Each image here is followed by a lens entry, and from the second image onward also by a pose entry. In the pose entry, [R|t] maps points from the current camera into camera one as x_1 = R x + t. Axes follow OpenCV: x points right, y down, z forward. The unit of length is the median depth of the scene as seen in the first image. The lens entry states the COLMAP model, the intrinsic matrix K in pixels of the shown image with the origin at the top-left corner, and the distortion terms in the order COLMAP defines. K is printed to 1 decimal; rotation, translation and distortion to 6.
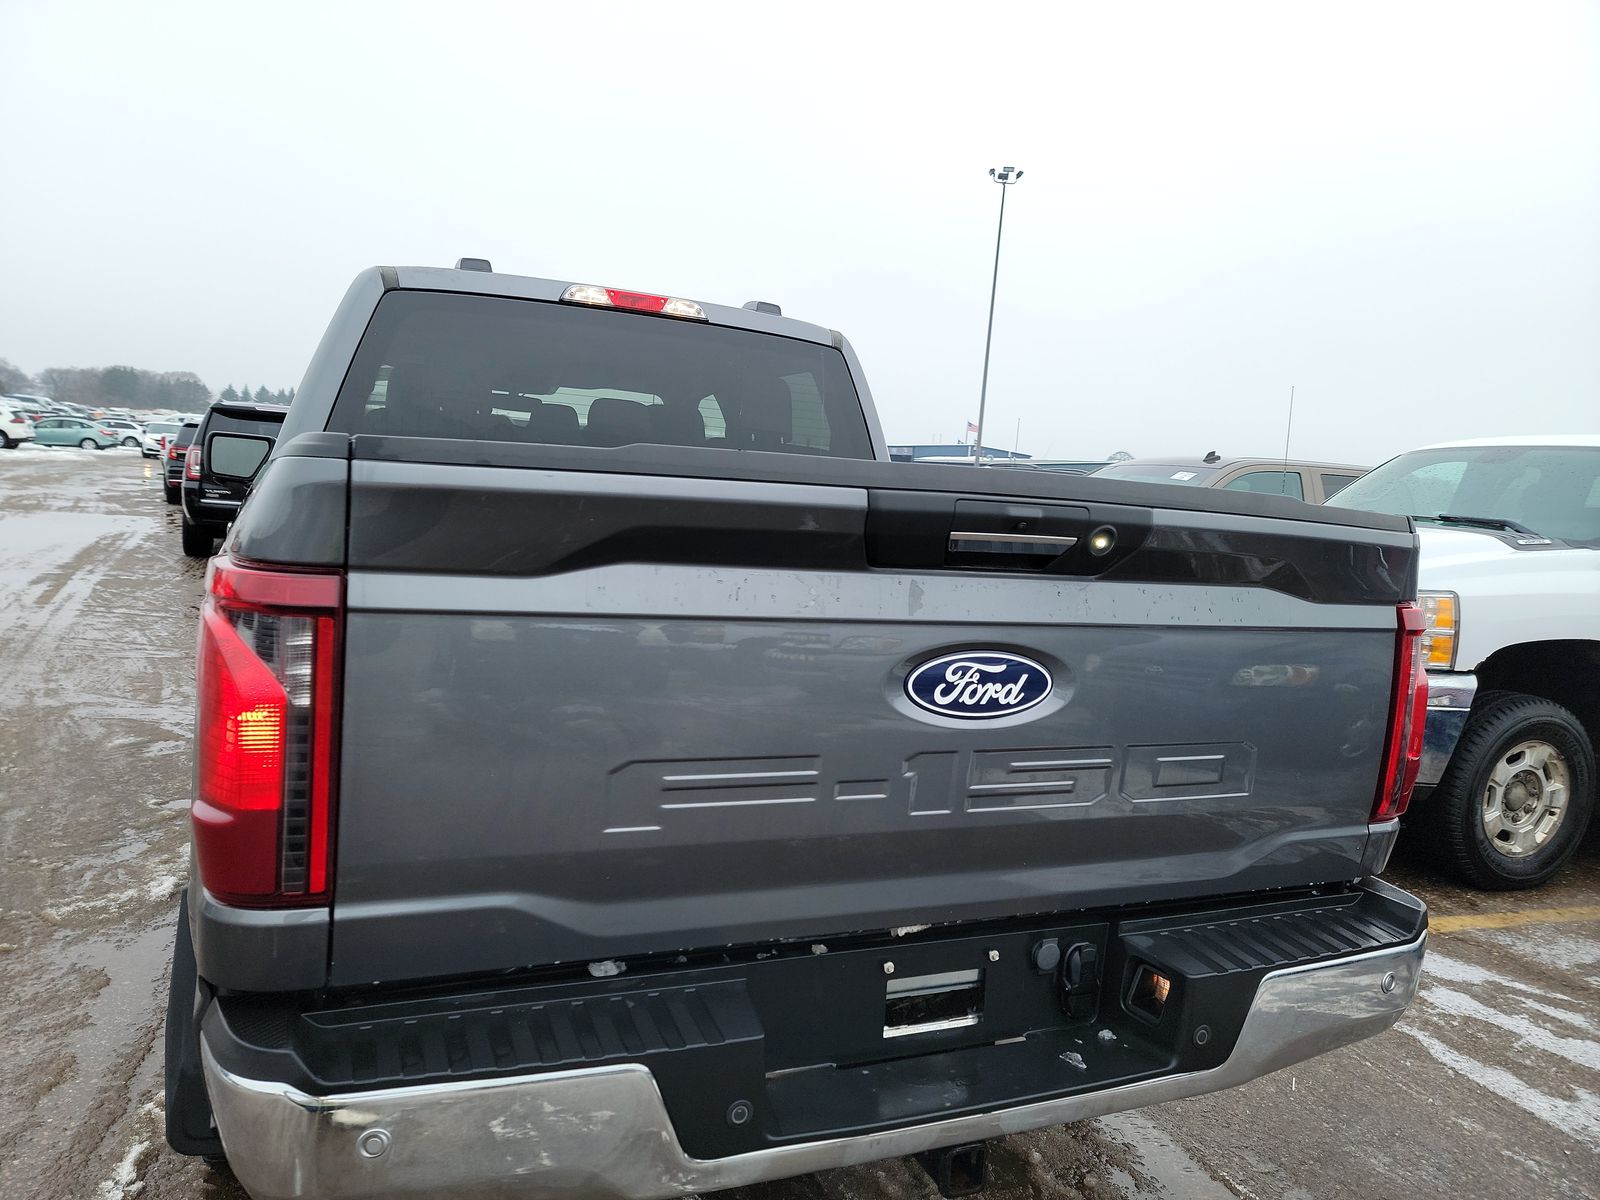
lens RADIAL K [[1099.1, 0, 801.4], [0, 1099.1, 601.1], [0, 0, 1]] dist [0.069122, -0.041613]
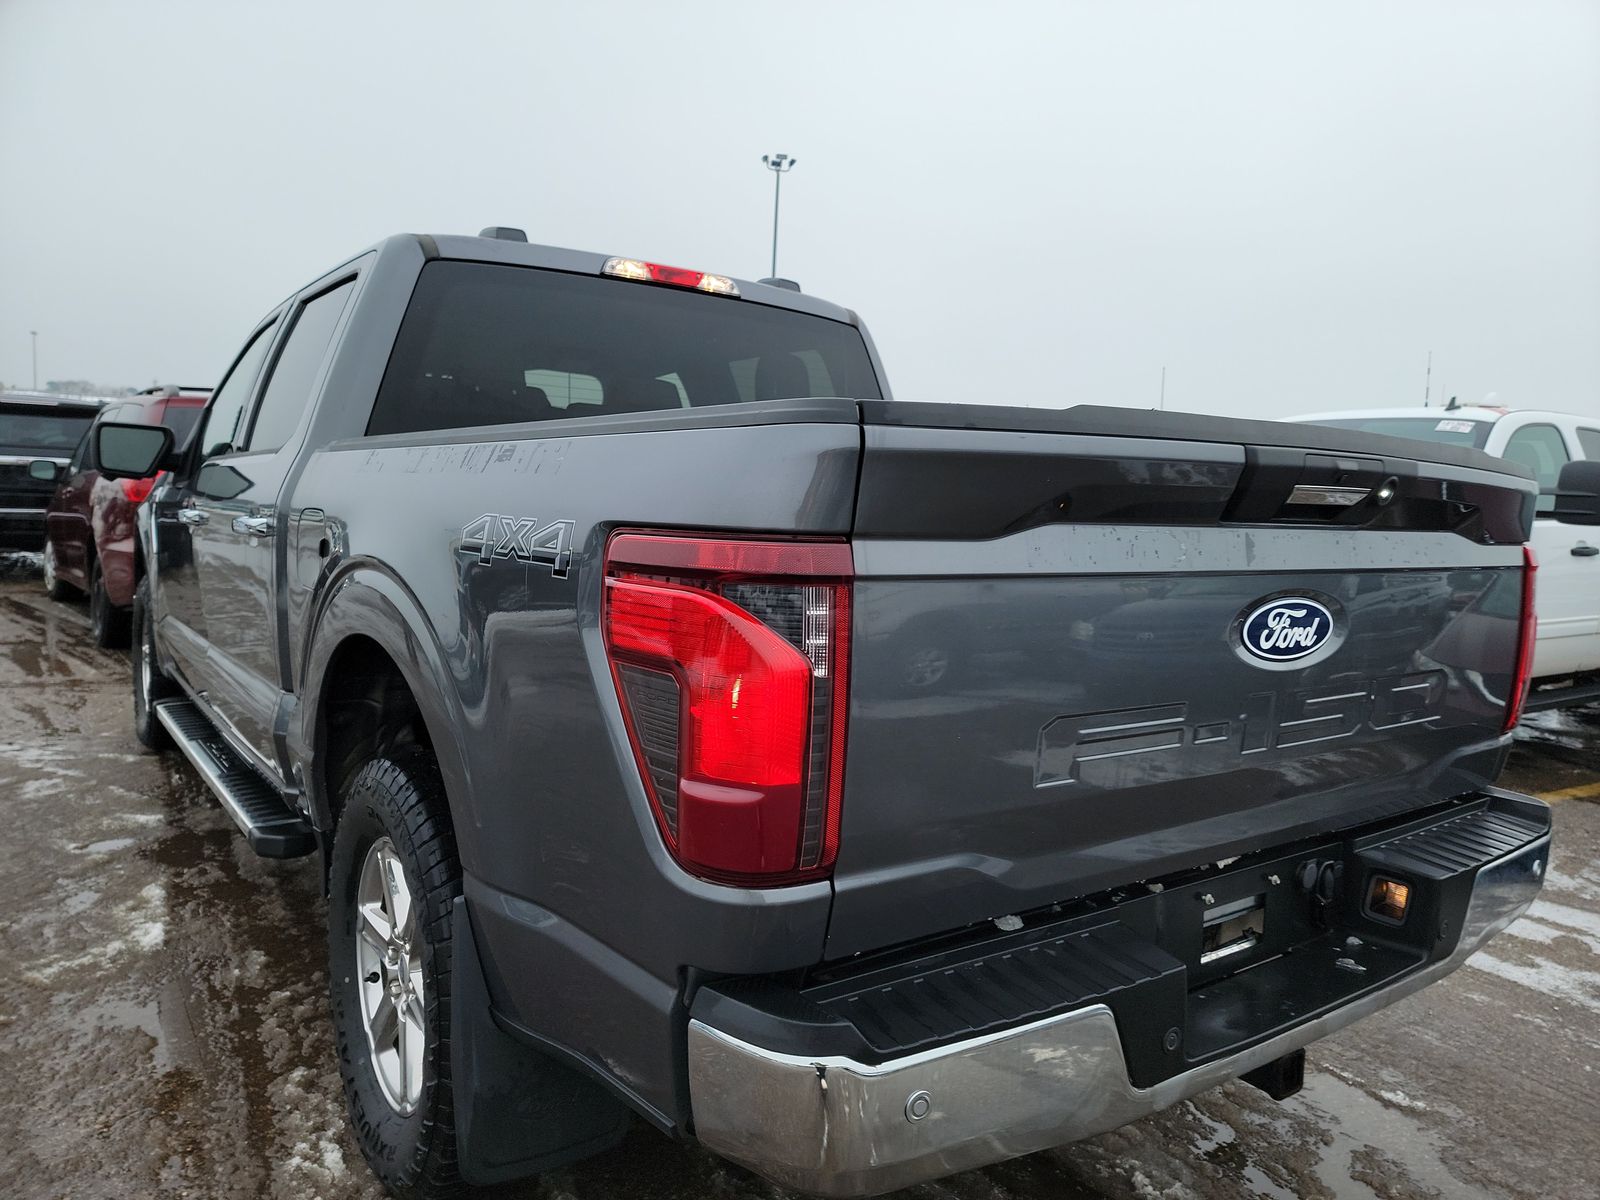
lens RADIAL K [[1099.1, 0, 831.8], [0, 1099.1, 617.2], [0, 0, 1]] dist [0.069122, -0.041613]
pose [[0.974164, -0.054838, 0.219085, -0.504370], [0.049478, 0.998328, 0.029883, 0.009711], [-0.220357, -0.018271, 0.975248, 0.040091]]
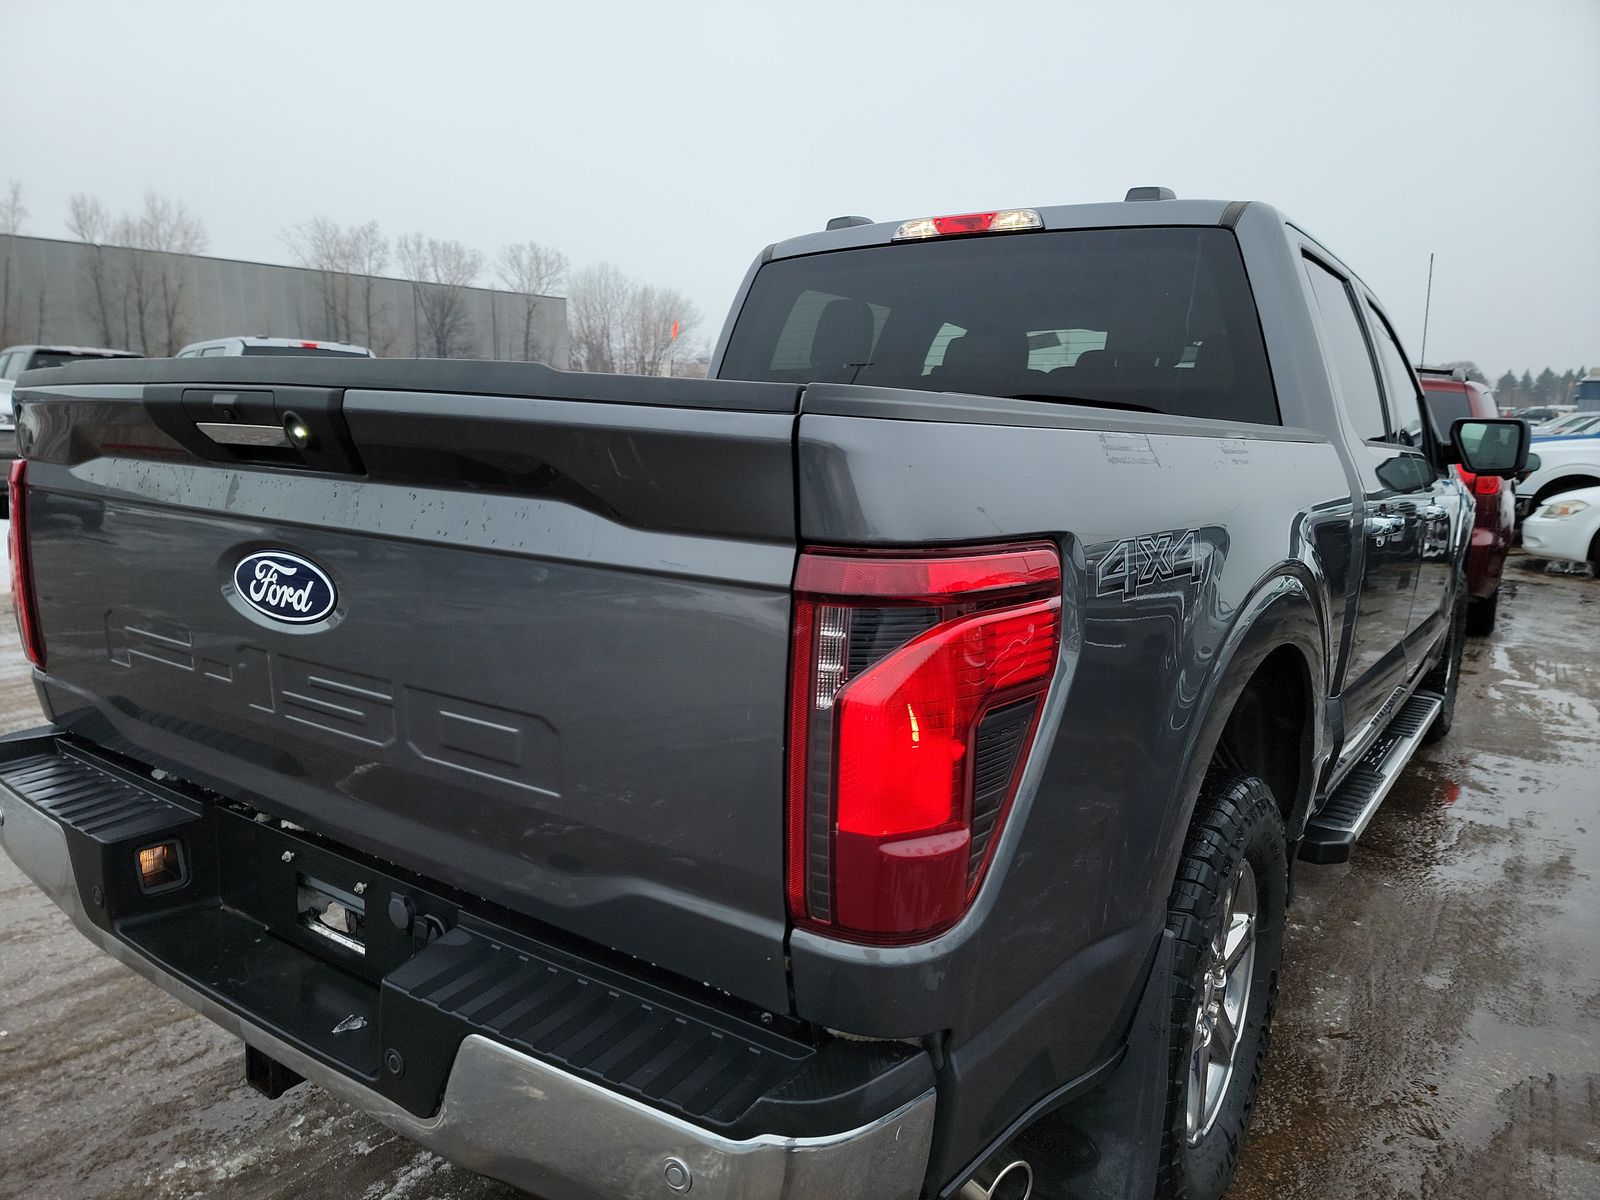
lens RADIAL K [[1099.1, 0, 788.7], [0, 1099.1, 603.9], [0, 0, 1]] dist [0.069122, -0.041613]
pose [[0.512419, 0.085942, -0.854424, 1.206157], [-0.079126, 0.995472, 0.052675, 0.005032], [0.855082, 0.040615, 0.516899, 0.868326]]
